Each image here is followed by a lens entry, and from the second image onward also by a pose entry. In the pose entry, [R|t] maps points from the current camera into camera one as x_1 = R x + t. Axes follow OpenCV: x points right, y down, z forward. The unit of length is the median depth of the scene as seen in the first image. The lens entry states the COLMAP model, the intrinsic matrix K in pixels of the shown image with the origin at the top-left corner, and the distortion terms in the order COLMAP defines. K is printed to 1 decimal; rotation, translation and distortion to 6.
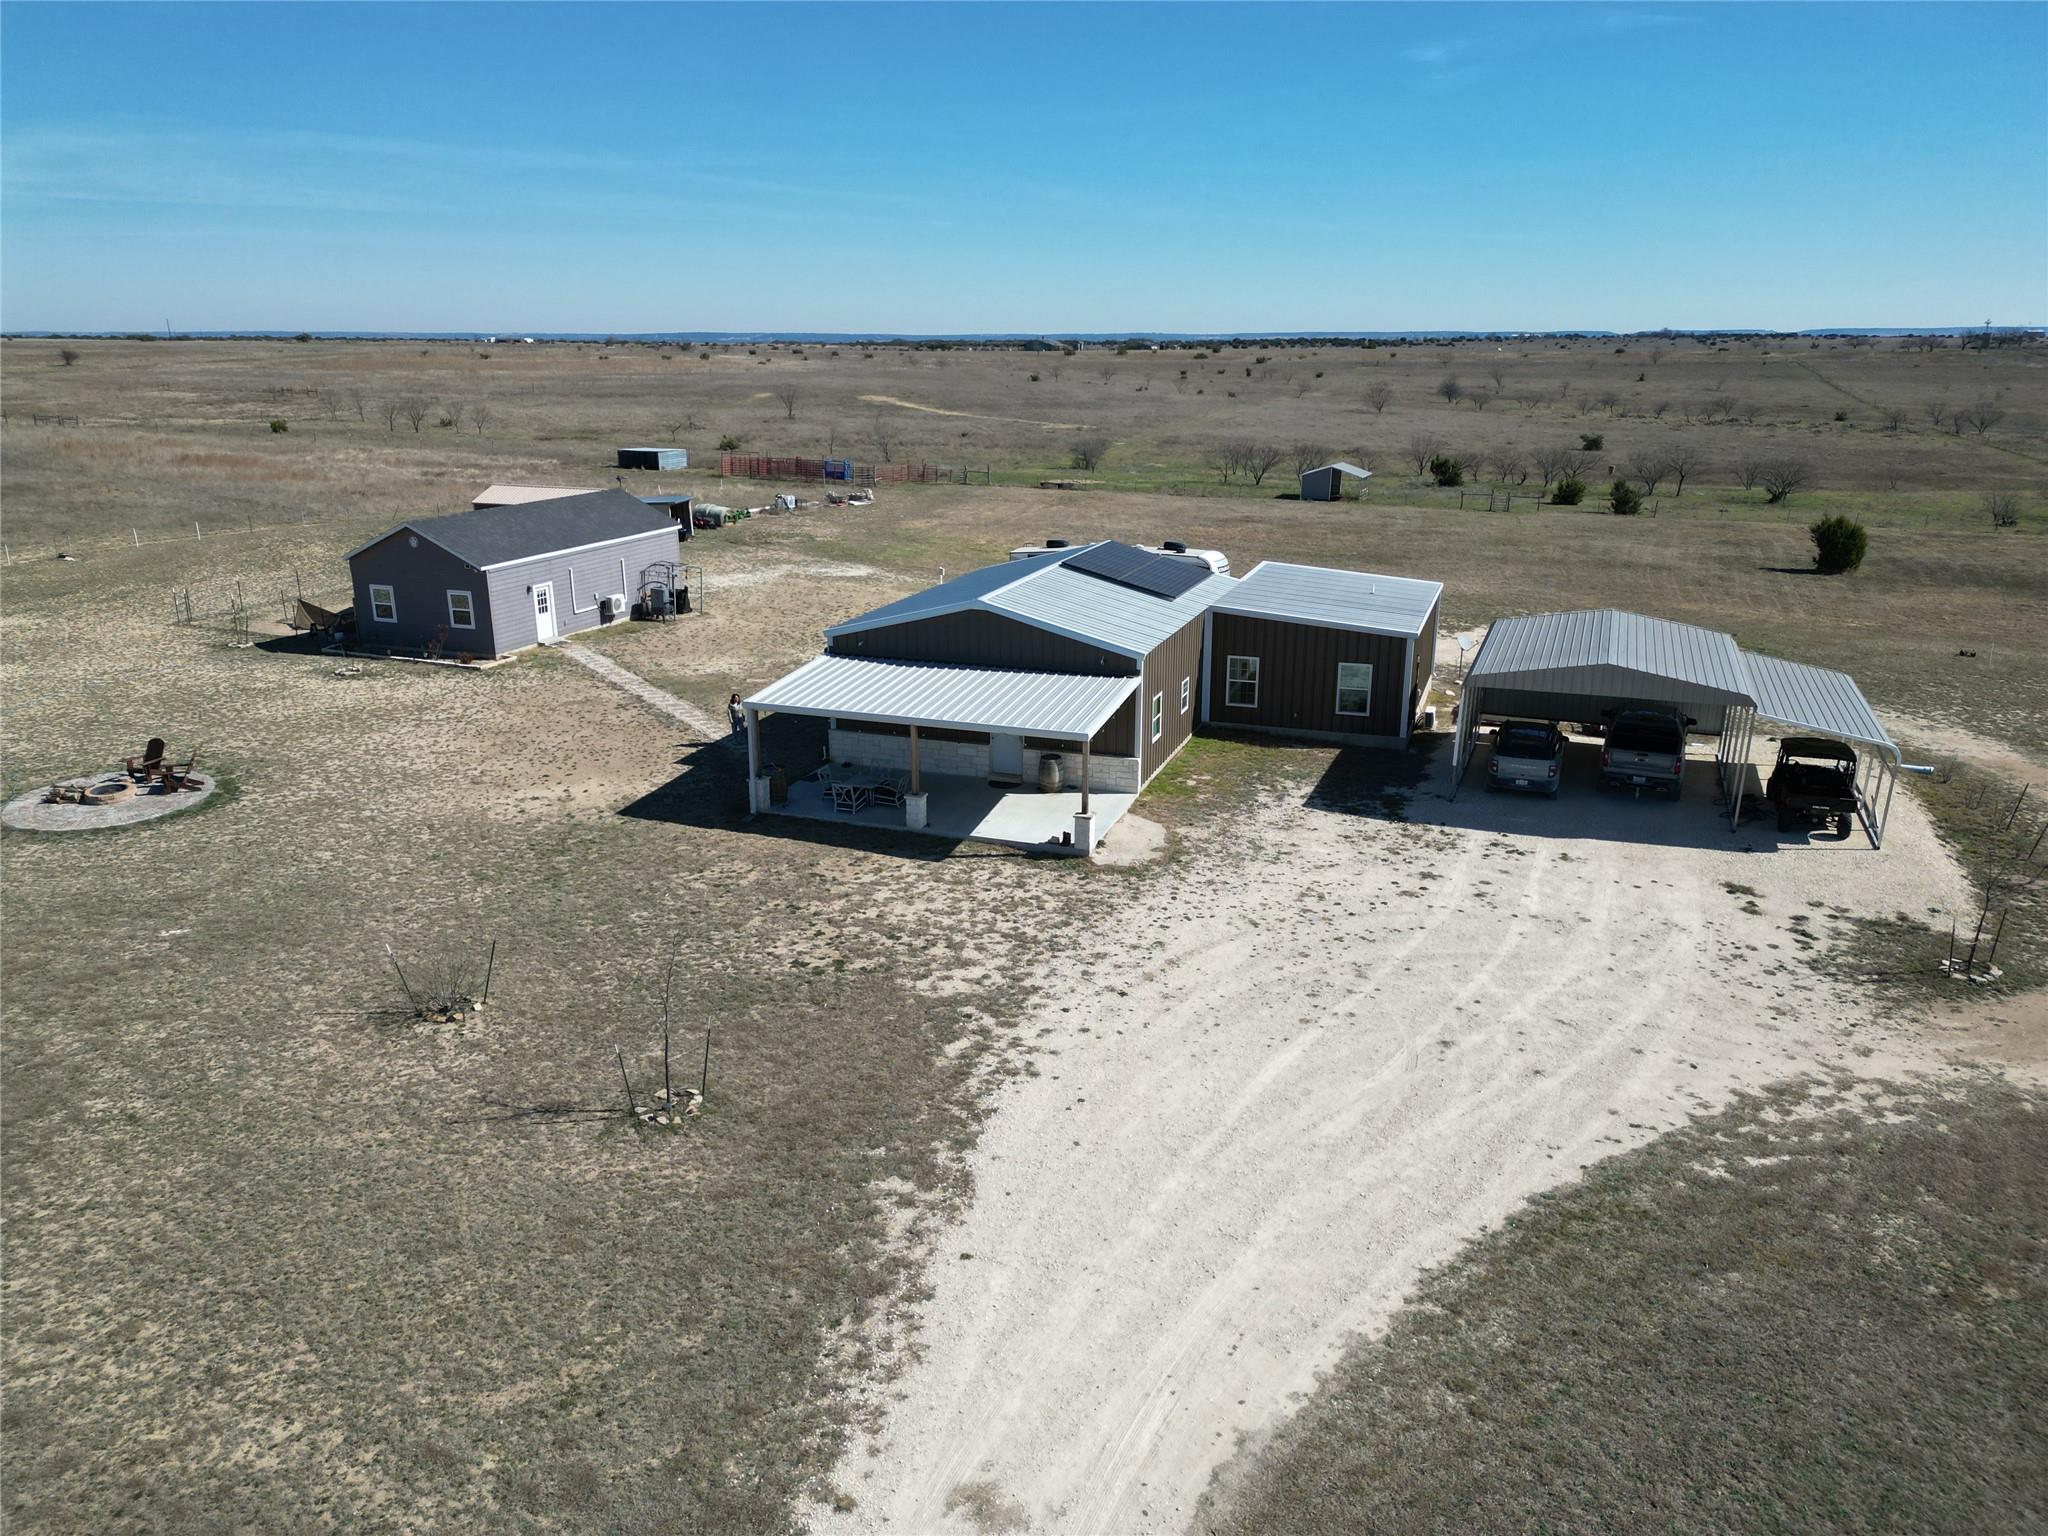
lens RADIAL K [[1423.0, 0, 1023.3], [0, 1423.0, 776.1], [0, 0, 1]] dist [0.070158, -0.062281]
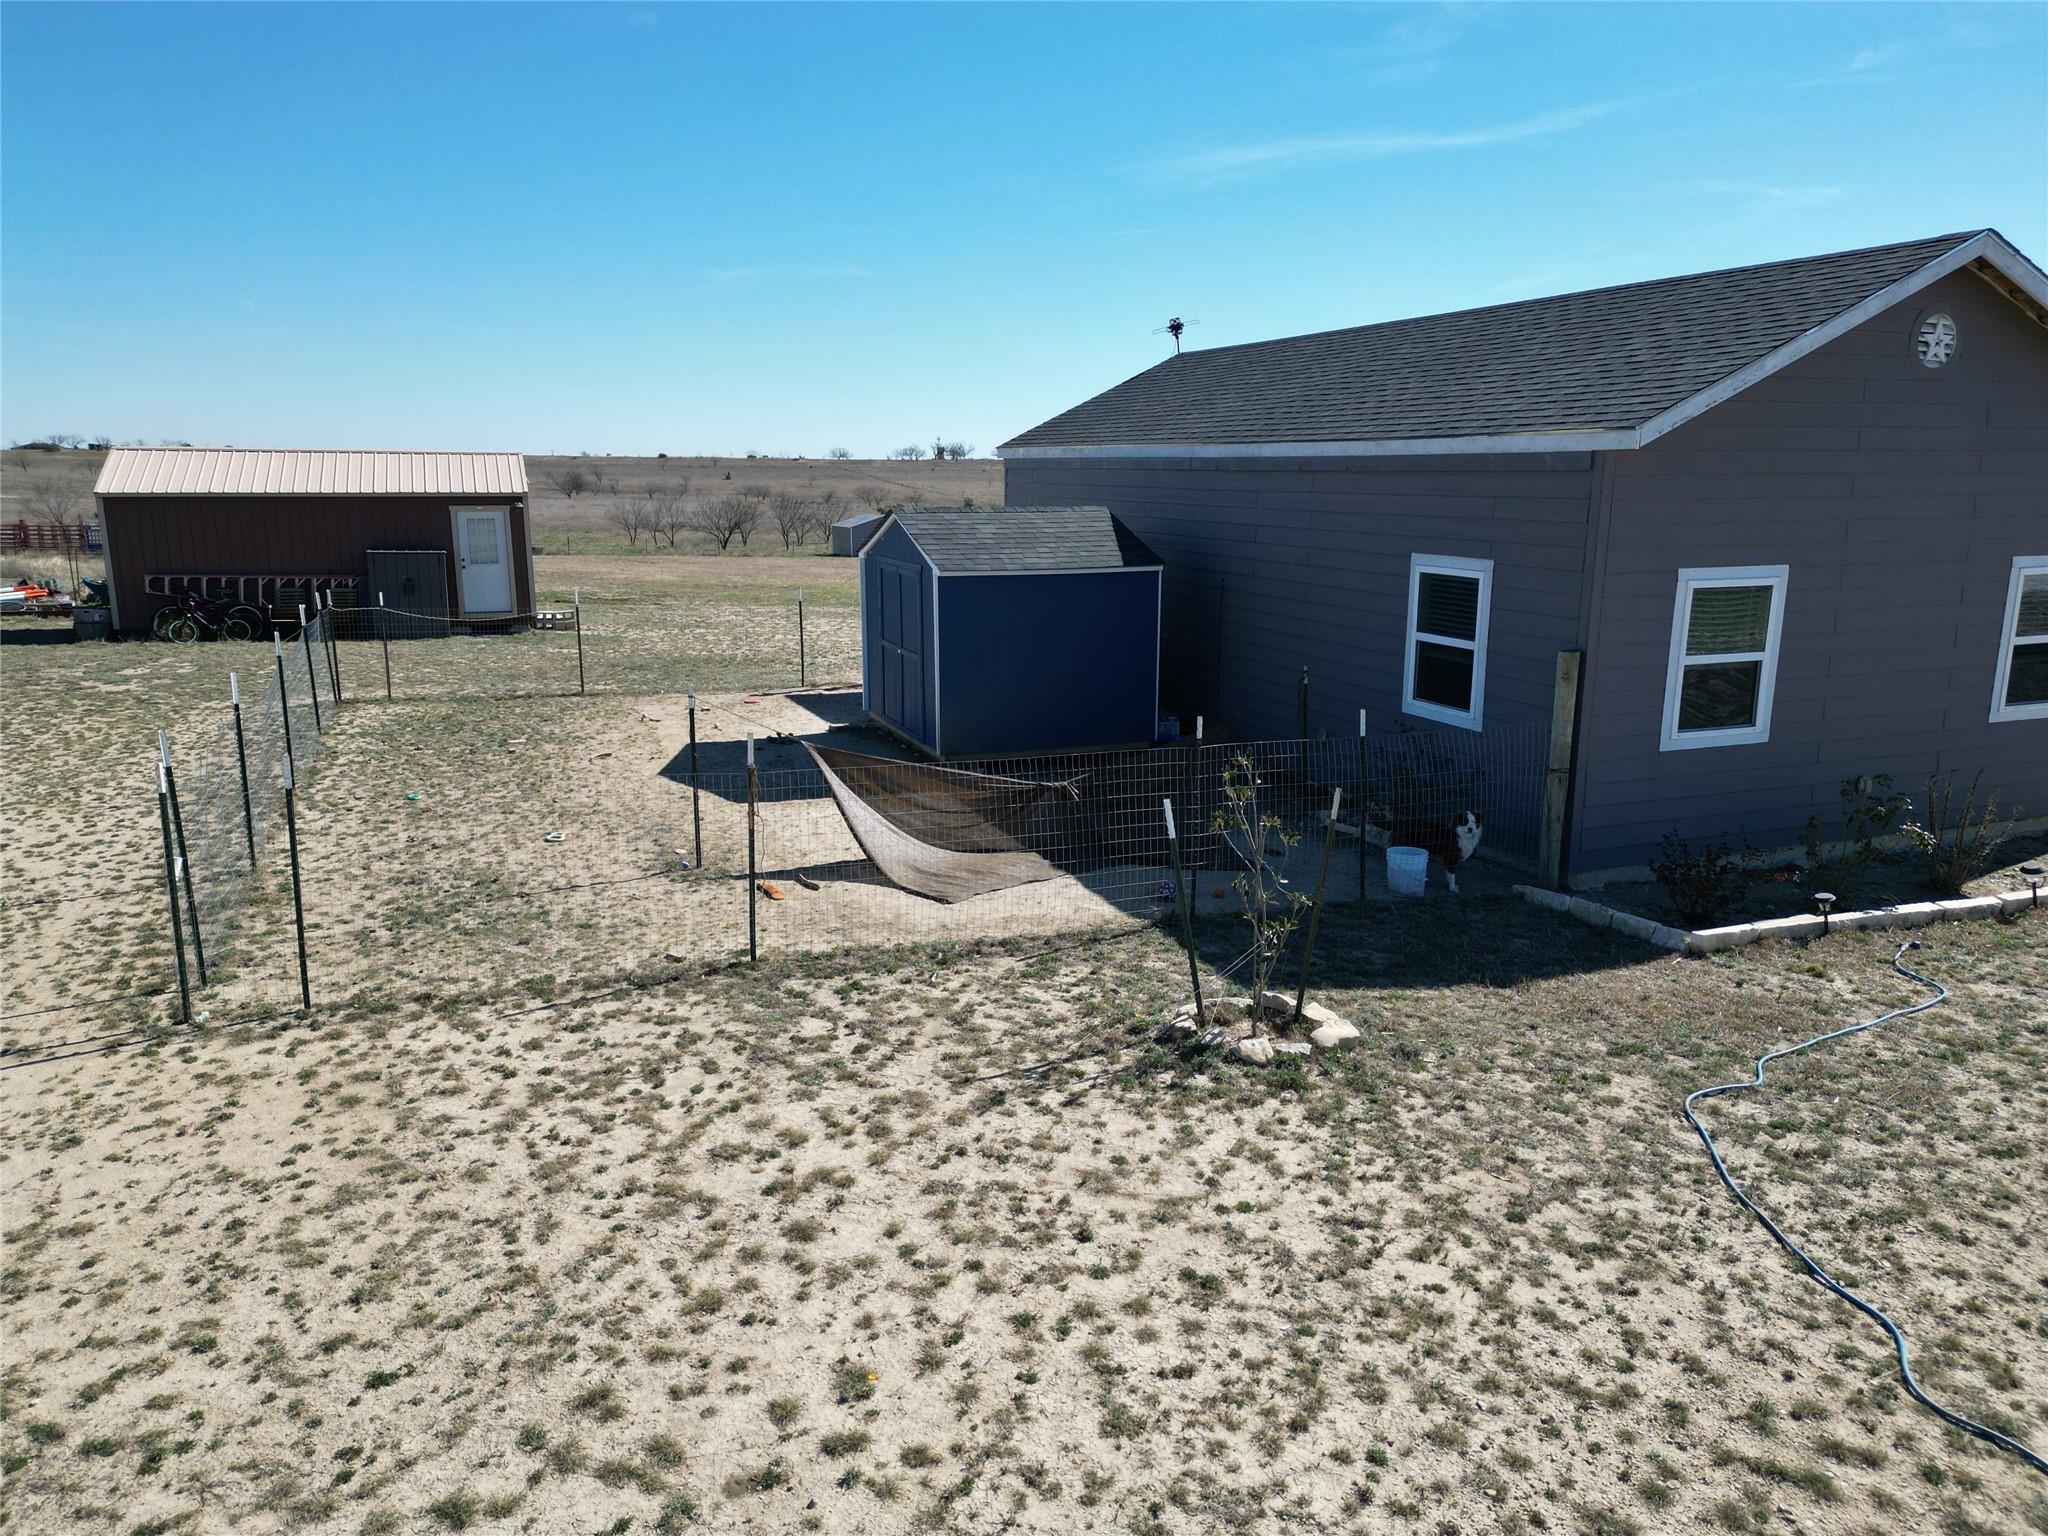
lens RADIAL K [[1423.0, 0, 1025.1], [0, 1423.0, 766.5], [0, 0, 1]] dist [0.070158, -0.062281]
pose [[0.750371, -0.128666, 0.648374, -0.958100], [0.187681, 0.981976, -0.022337, -0.173876], [-0.633814, 0.138448, 0.760994, 1.331828]]
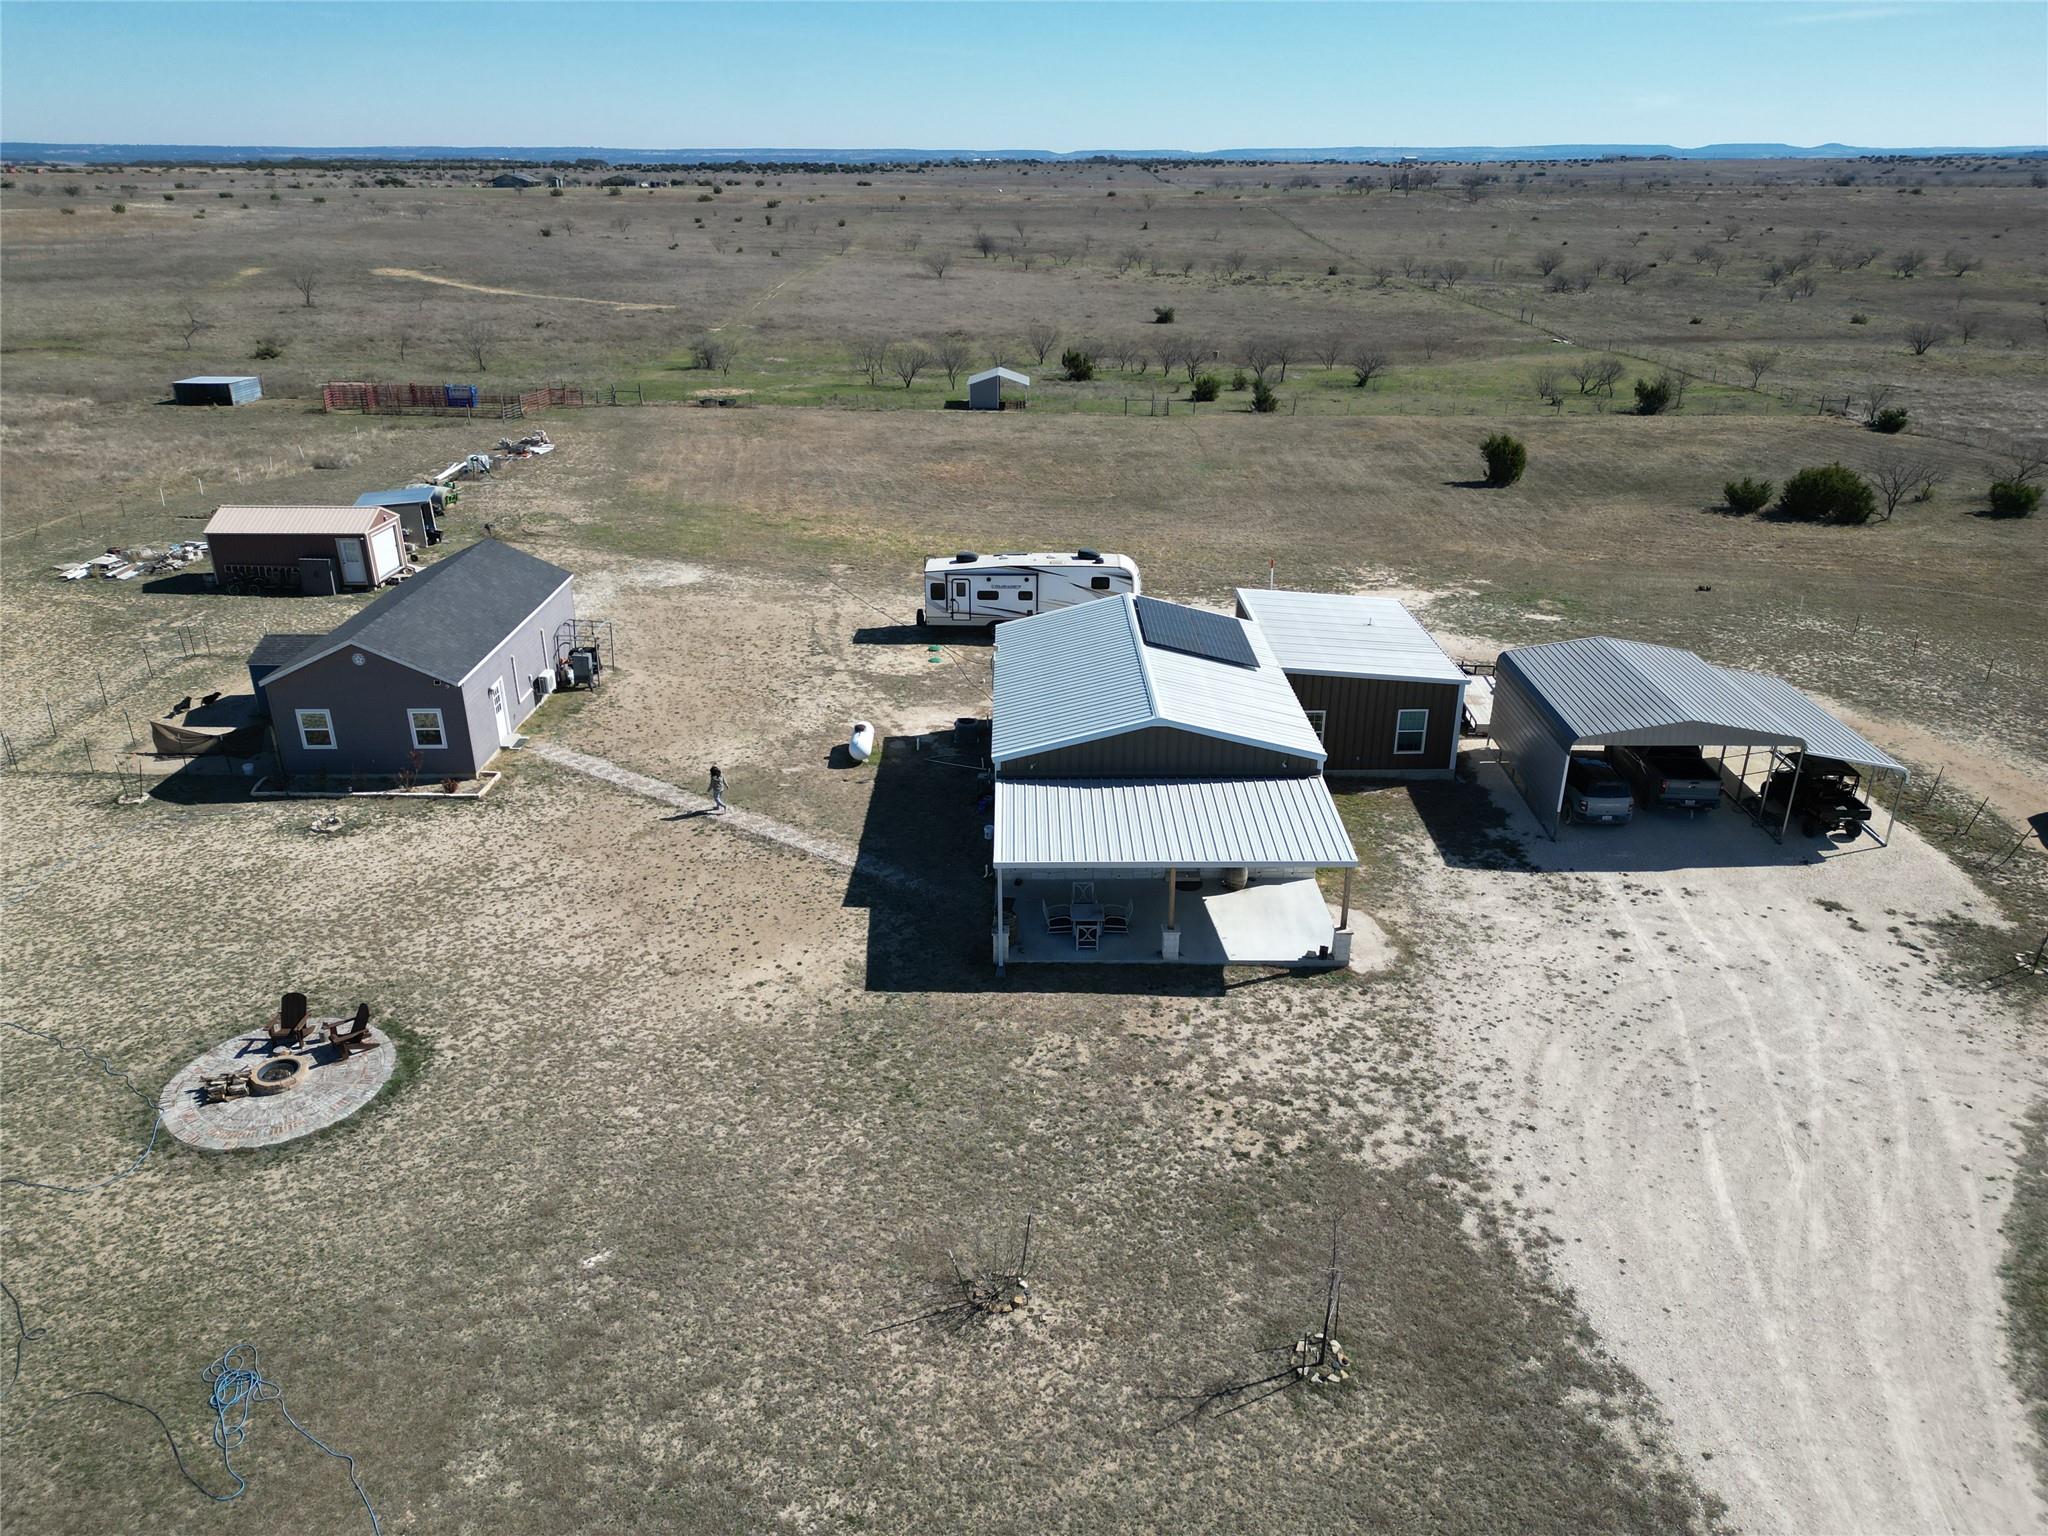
lens RADIAL K [[1423.0, 0, 1016.3], [0, 1423.0, 774.8], [0, 0, 1]] dist [0.070158, -0.062281]
pose [[0.938800, -0.138430, 0.315422, -0.478654], [0.102688, 0.986531, 0.127326, -0.234288], [-0.328800, -0.087144, 0.940371, 0.065419]]
